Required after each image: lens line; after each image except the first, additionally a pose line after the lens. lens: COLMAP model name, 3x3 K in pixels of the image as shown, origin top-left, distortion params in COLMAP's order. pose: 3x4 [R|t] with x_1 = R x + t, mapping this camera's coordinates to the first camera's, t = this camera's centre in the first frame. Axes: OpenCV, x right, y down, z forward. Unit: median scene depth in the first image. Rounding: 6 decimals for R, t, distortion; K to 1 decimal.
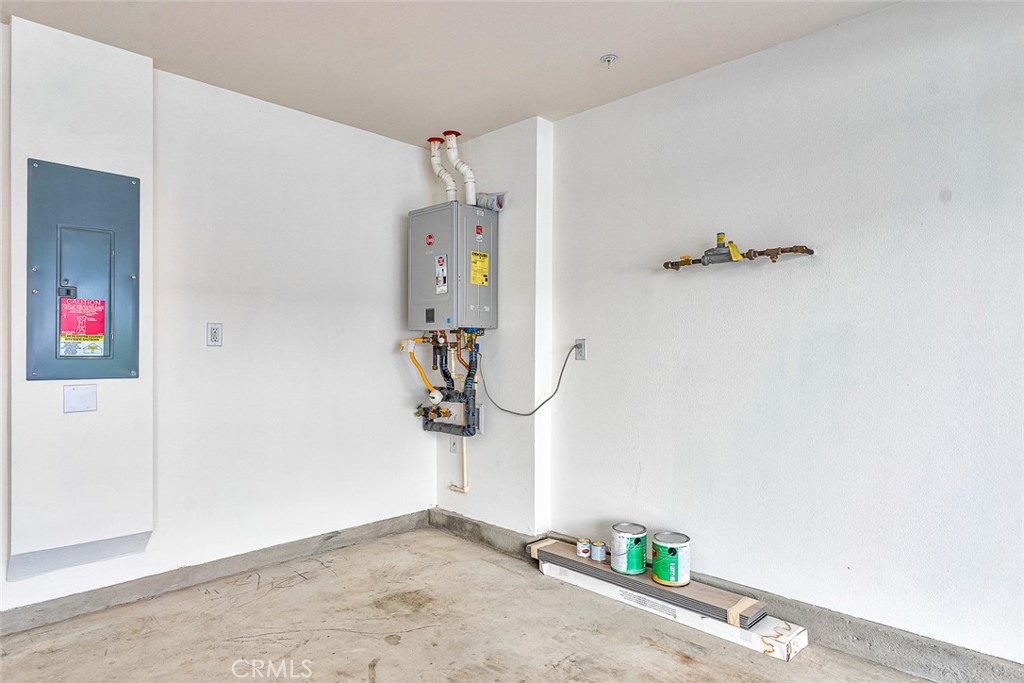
lens RADIAL K [[608.6, 0, 512.0], [0, 608.6, 341.5], [0, 0, 1]] dist [-0.000129, 0.000135]
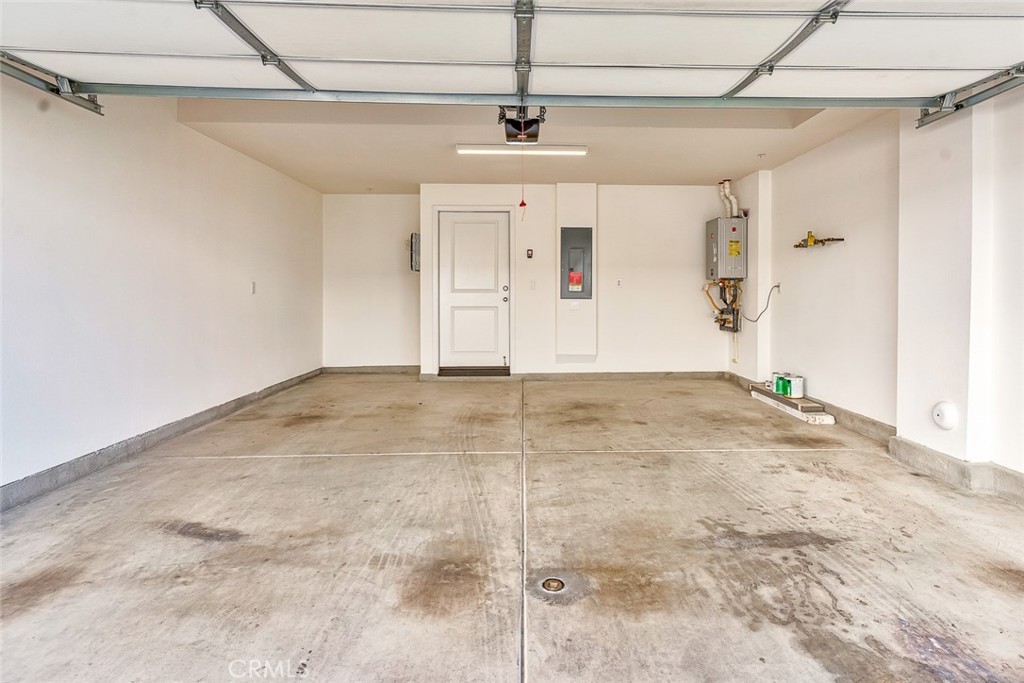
lens RADIAL K [[504.3, 0, 512.0], [0, 504.3, 341.5], [0, 0, 1]] dist [0.011857, 0.000709]
pose [[0.689932, 0.070011, -0.720481, 0.715532], [0.008033, 0.994510, 0.104331, 0.007705], [0.723830, -0.077768, 0.685582, -0.763964]]
